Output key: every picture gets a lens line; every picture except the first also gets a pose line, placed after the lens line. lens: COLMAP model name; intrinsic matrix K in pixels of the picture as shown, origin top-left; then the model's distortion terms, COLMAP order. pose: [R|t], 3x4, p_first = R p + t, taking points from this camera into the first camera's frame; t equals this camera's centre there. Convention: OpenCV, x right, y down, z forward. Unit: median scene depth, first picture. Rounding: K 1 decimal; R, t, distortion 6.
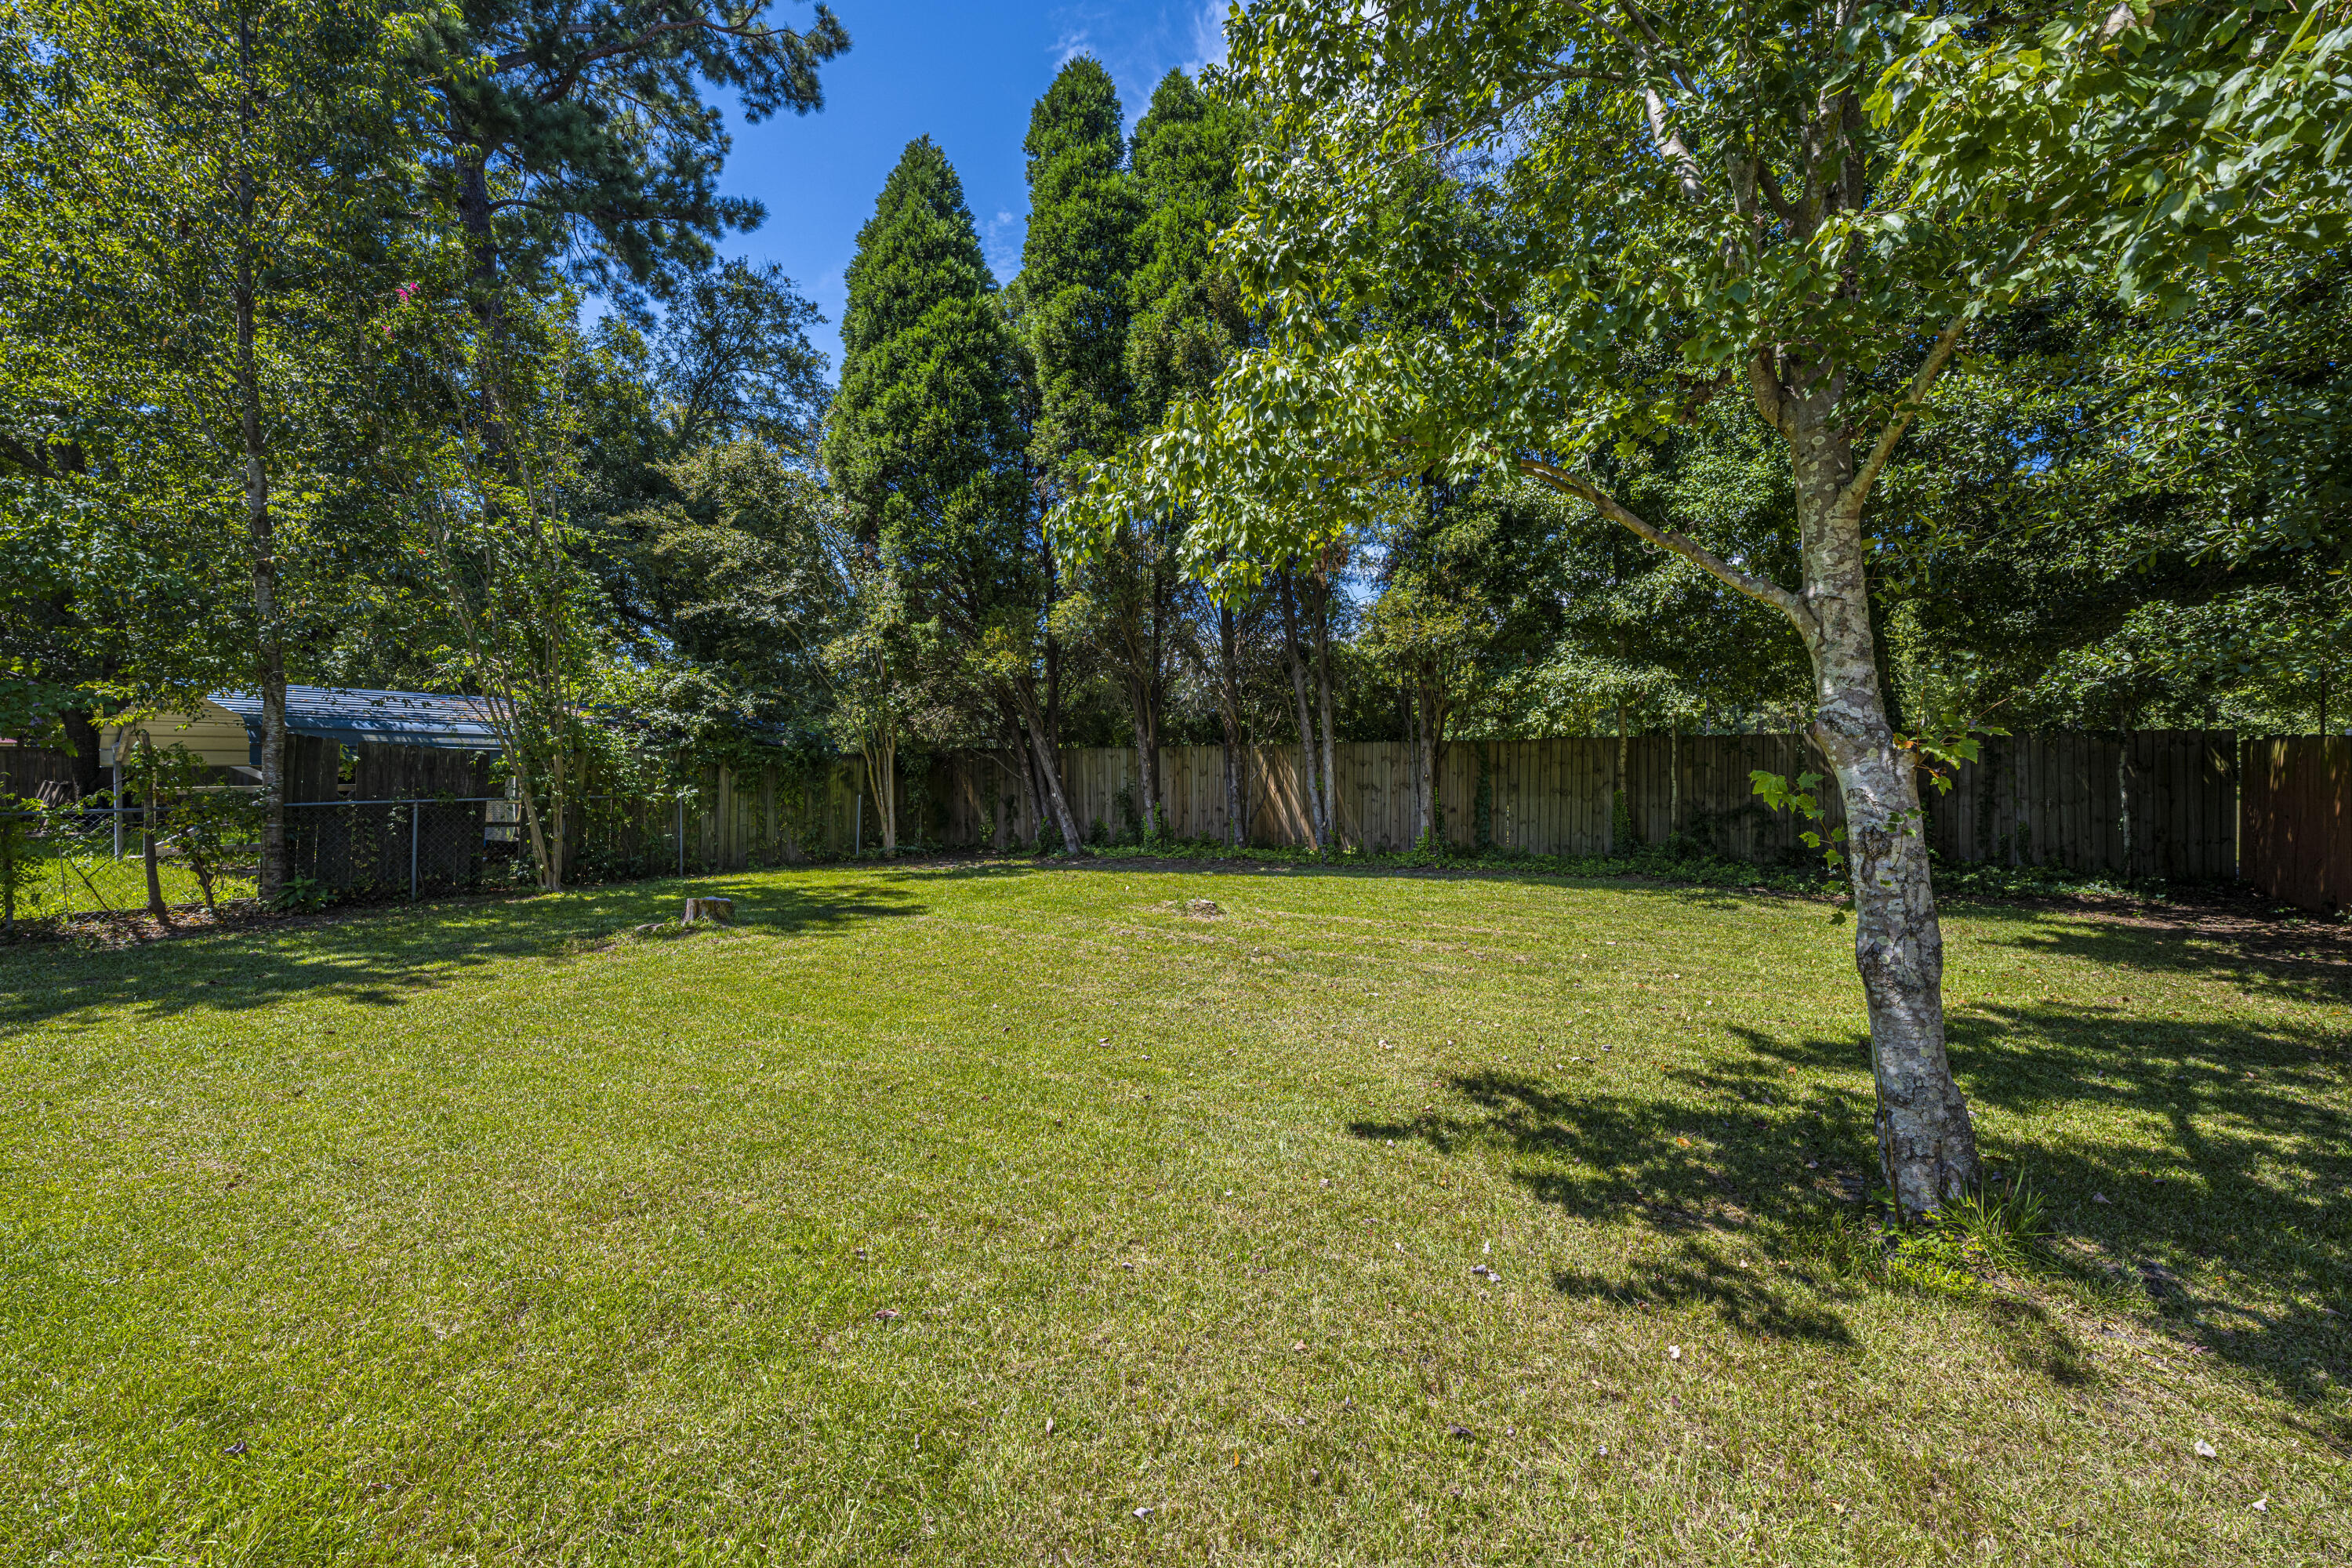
lens RADIAL K [[952.4, 0, 1170.8], [0, 952.4, 765.0], [0, 0, 1]] dist [-0.002070, 0.000790]
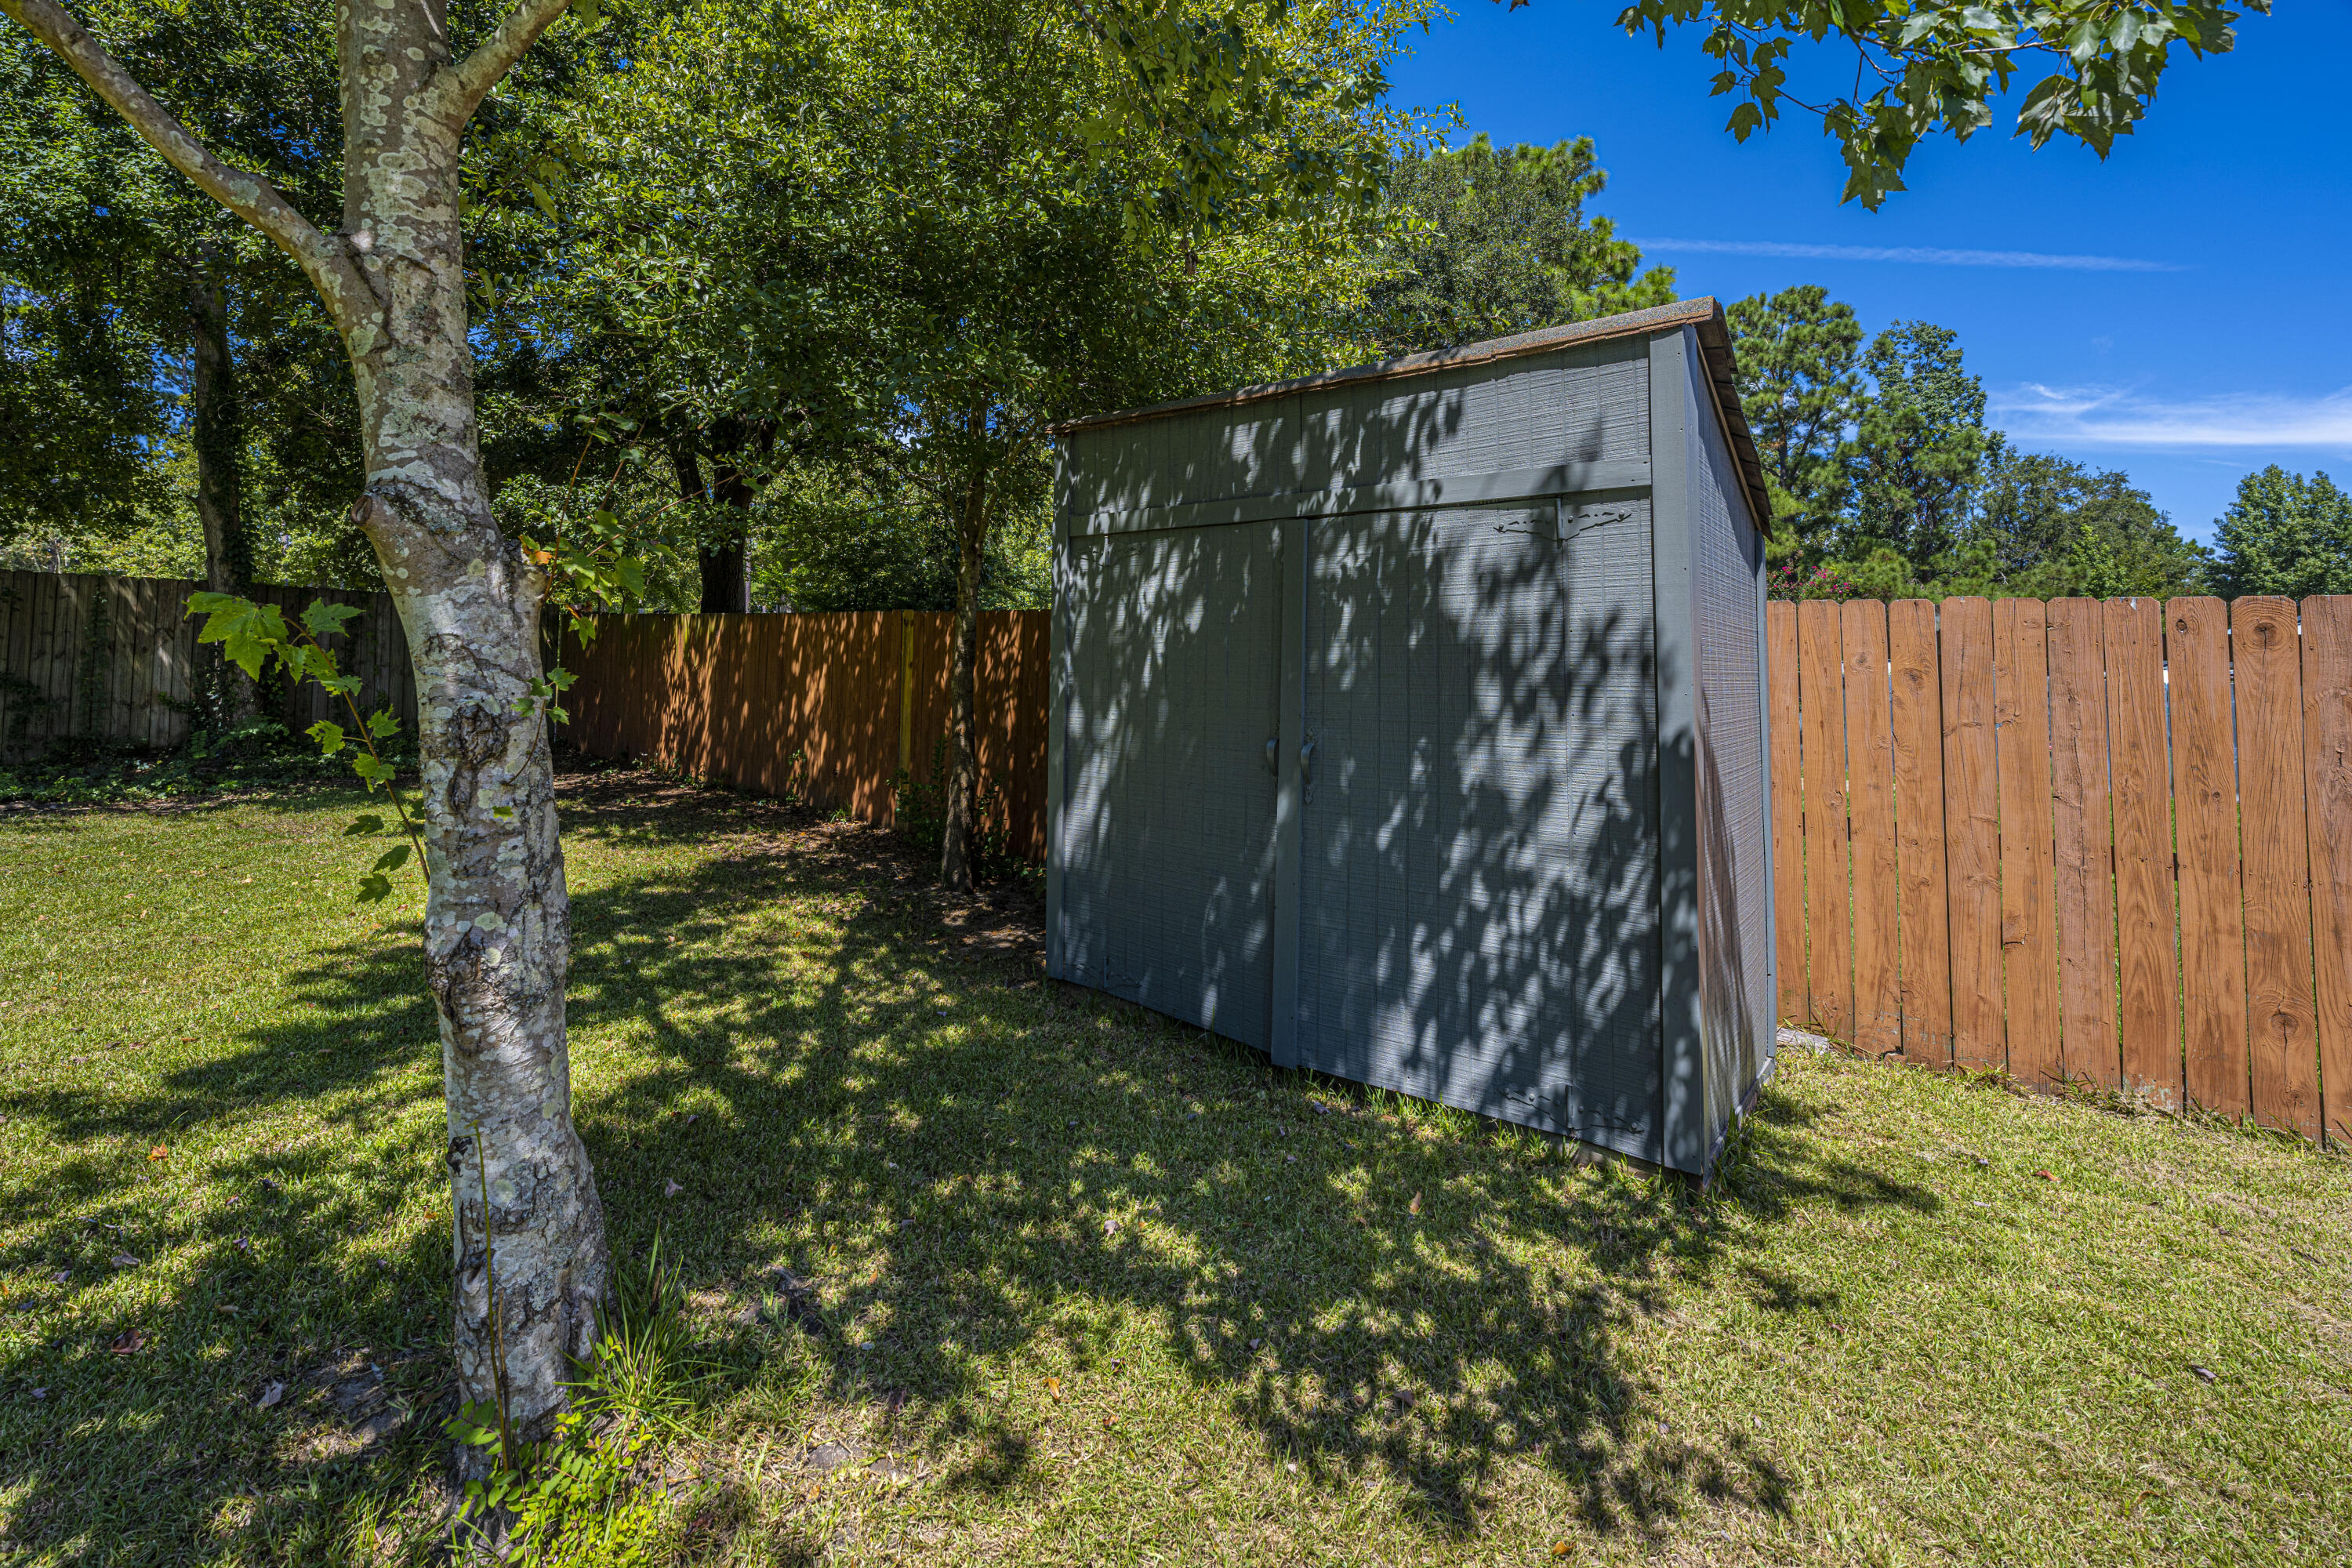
lens RADIAL K [[998.3, 0, 1113.1], [0, 998.3, 620.6], [0, 0, 1]] dist [0.000252, -0.000081]
pose [[0.168621, 0.044814, 0.984662, 0.233515], [-0.032538, 0.998675, -0.039880, 0.026015], [-0.985144, -0.025314, 0.169856, 0.523328]]
